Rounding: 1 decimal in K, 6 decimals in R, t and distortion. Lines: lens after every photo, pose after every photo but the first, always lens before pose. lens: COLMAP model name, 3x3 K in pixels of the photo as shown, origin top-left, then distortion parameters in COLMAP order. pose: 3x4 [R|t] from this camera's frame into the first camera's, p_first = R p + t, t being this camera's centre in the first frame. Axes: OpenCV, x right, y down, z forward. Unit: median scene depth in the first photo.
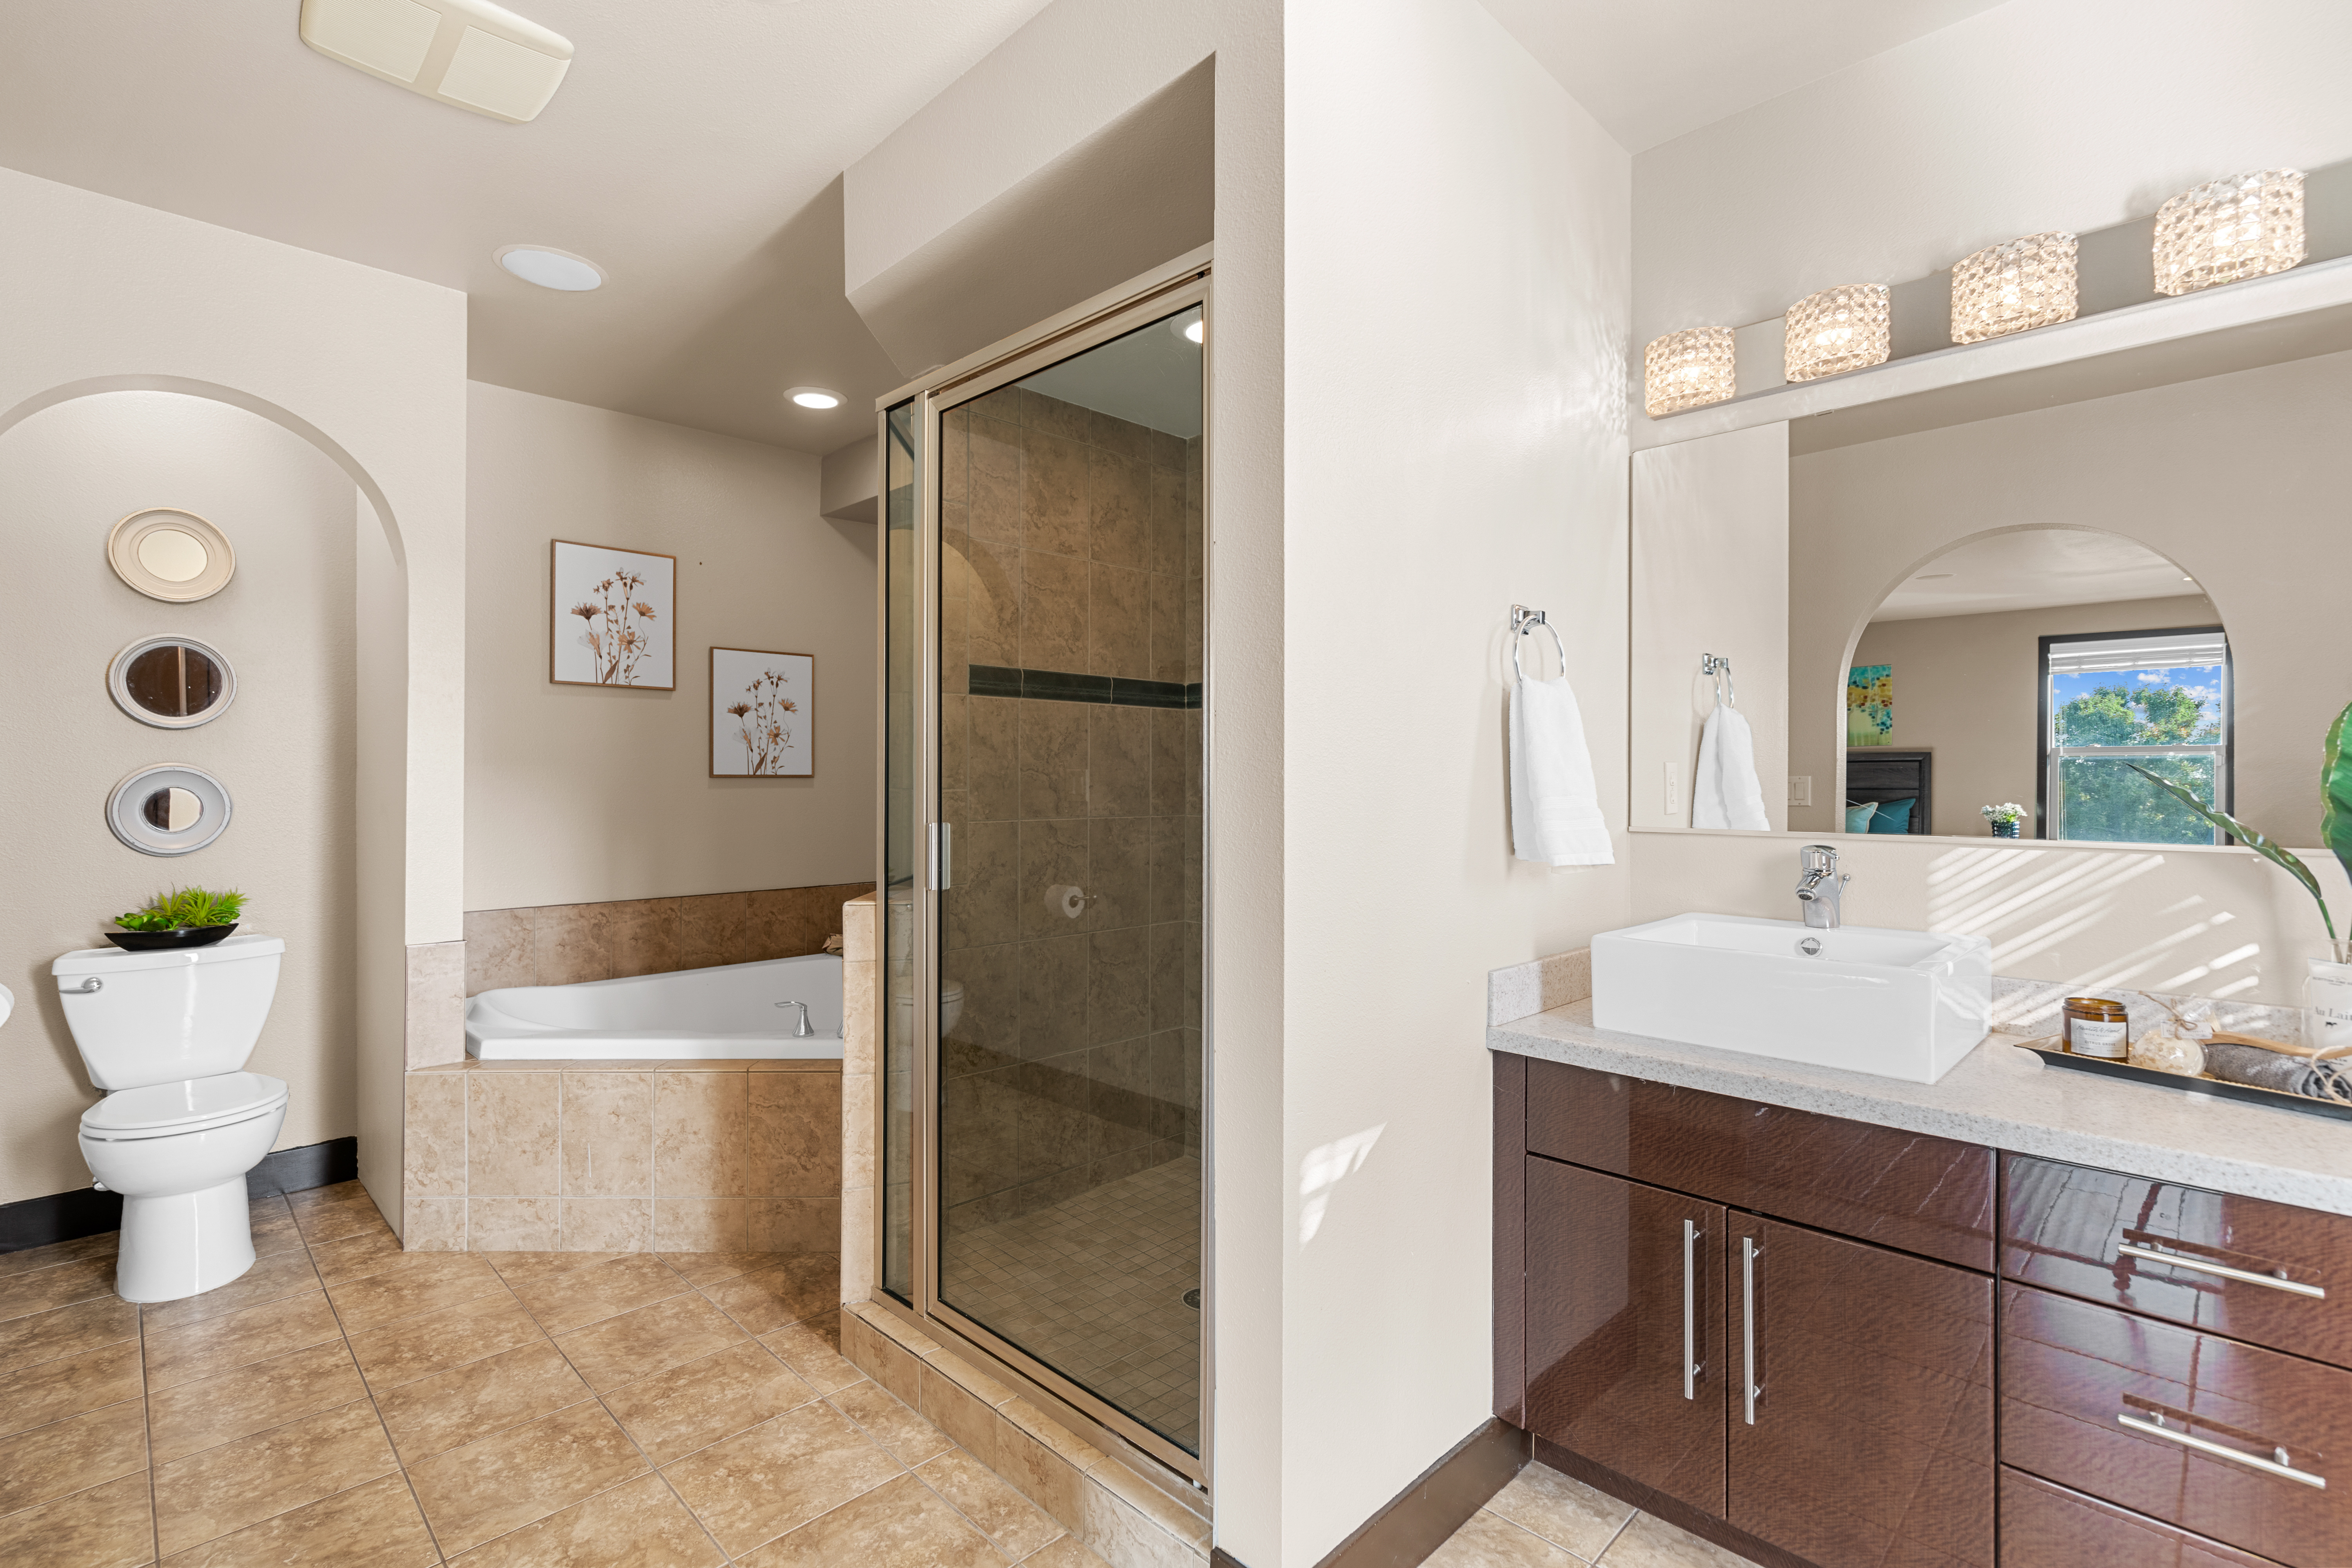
lens RADIAL K [[1102.7, 0, 1172.8], [0, 1102.7, 780.0], [0, 0, 1]] dist [0.000506, 0.000063]
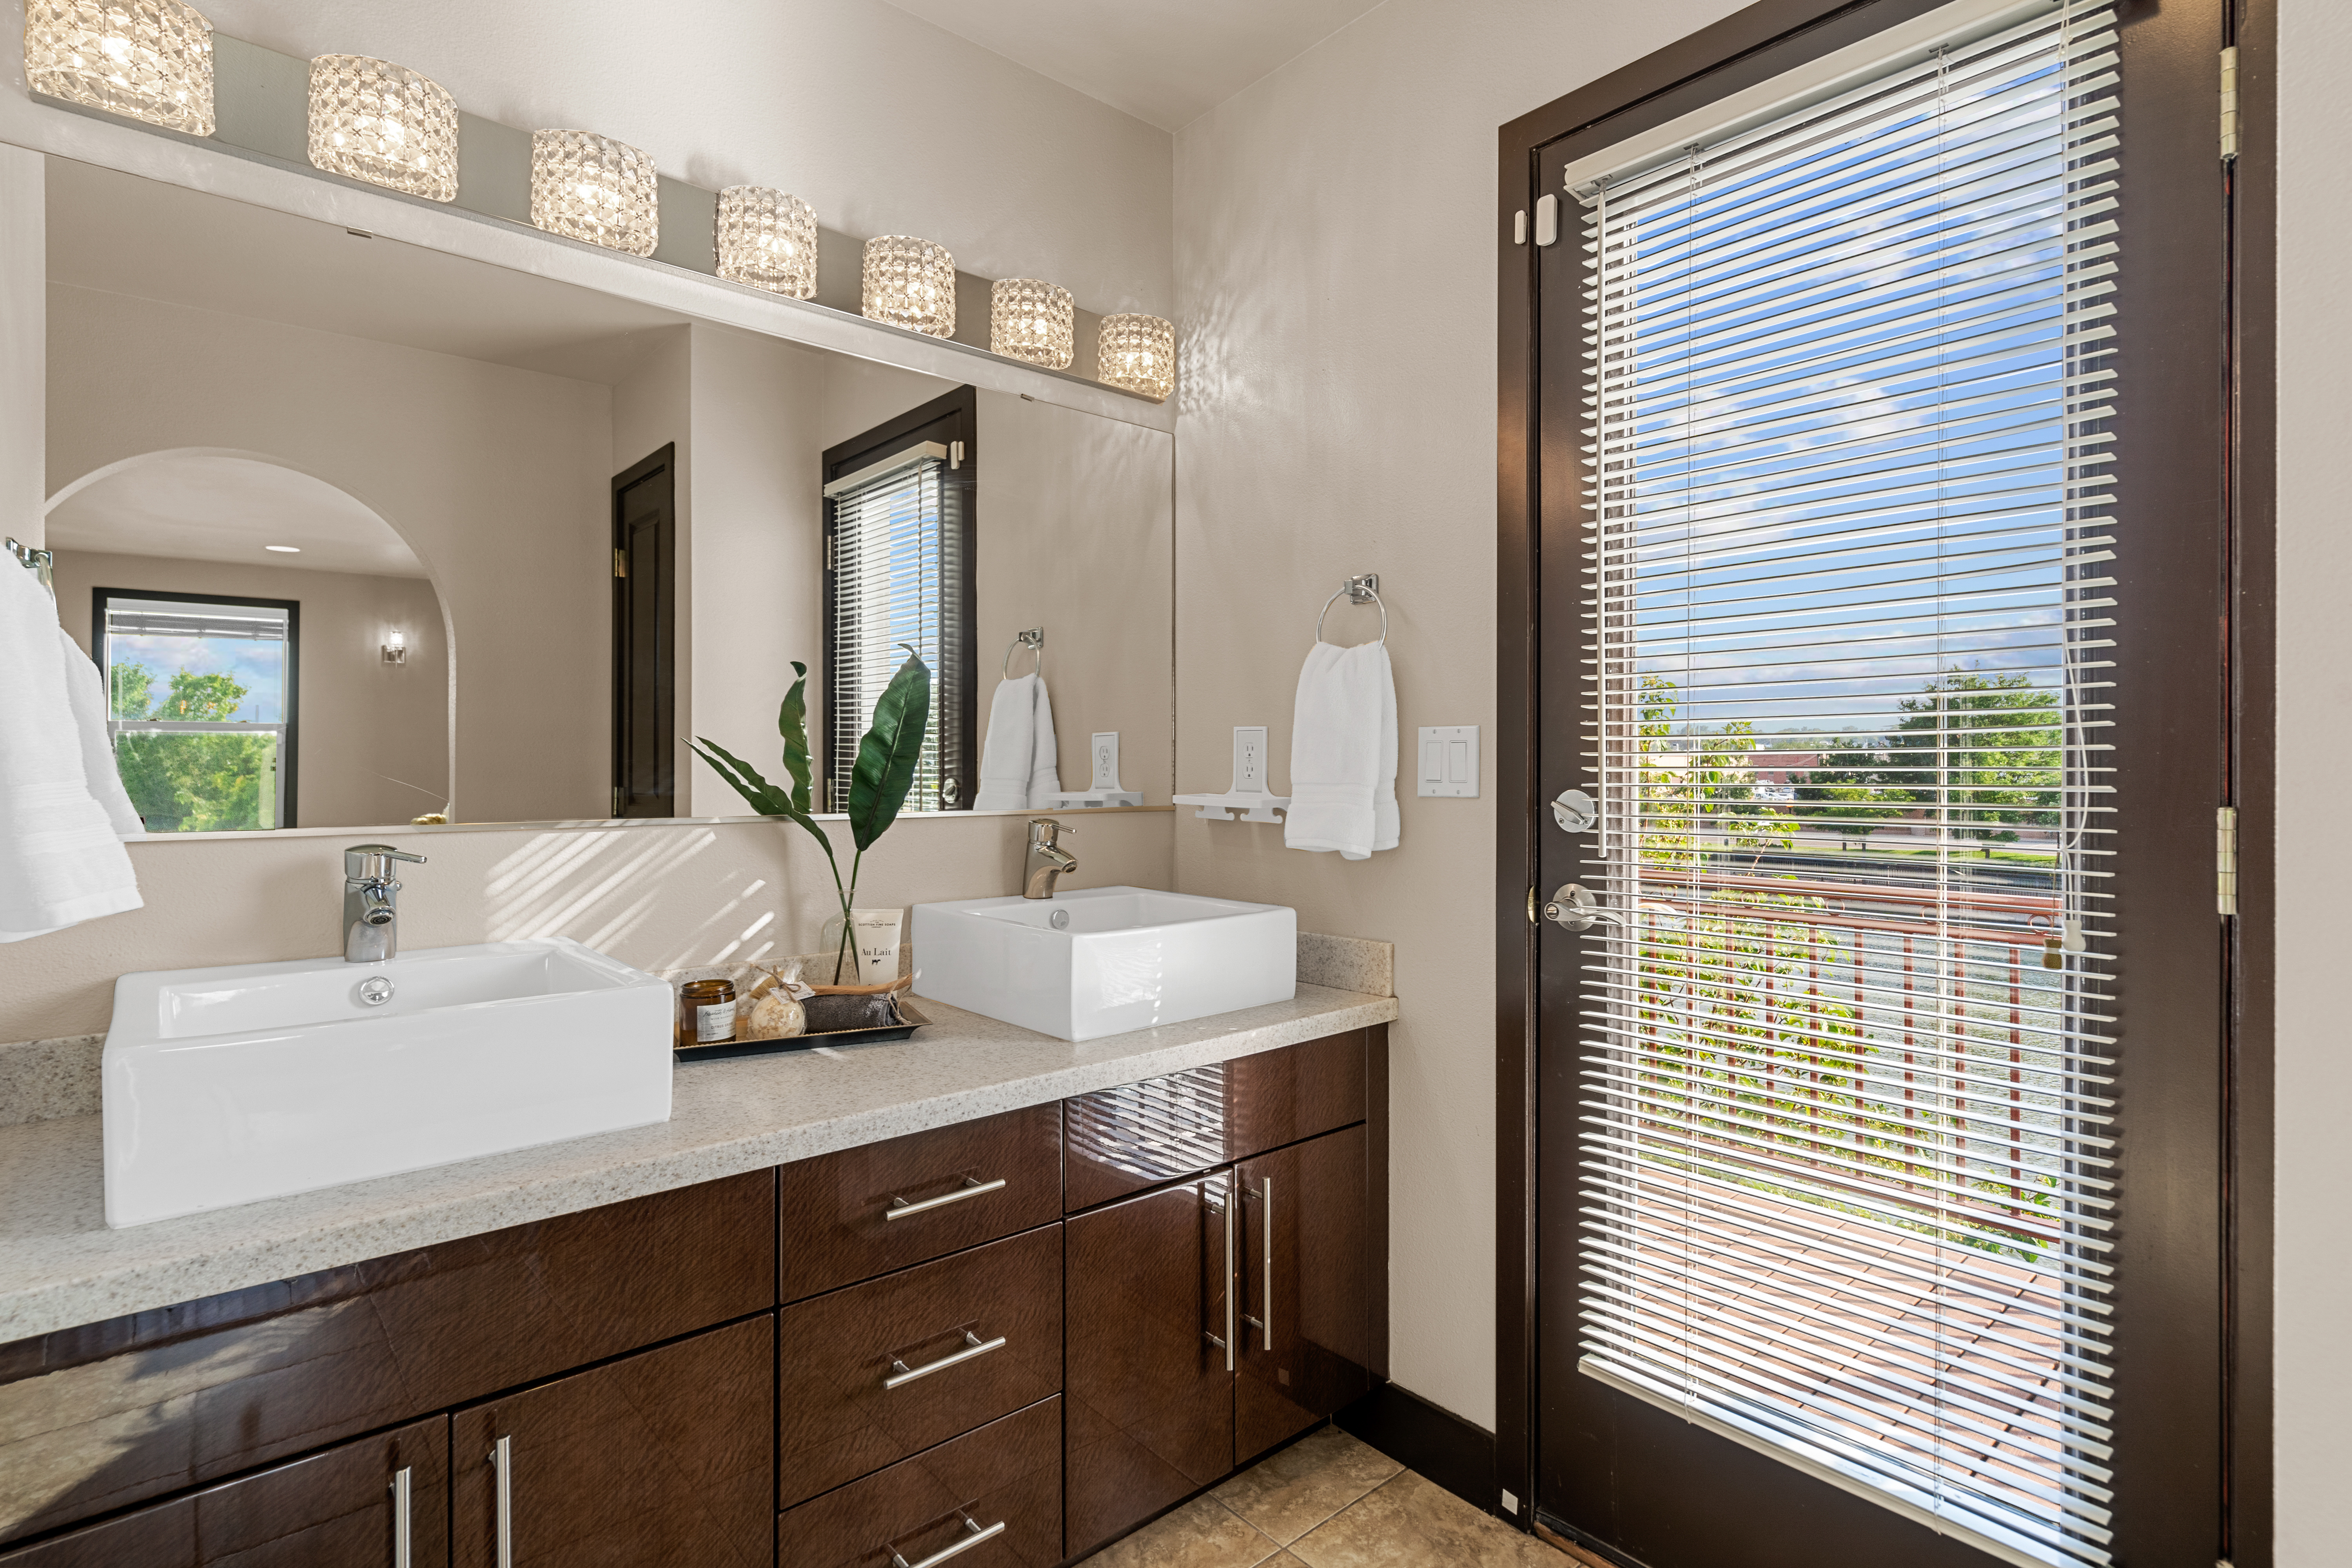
lens RADIAL K [[1159.7, 0, 1172.9], [0, 1159.7, 775.1], [0, 0, 1]] dist [-0.001091, -0.000042]
pose [[0.070567, -0.010981, 0.997447, -0.125579], [-0.001850, 0.999936, 0.011139, 0.005146], [-0.997505, -0.002631, 0.070542, 0.461013]]
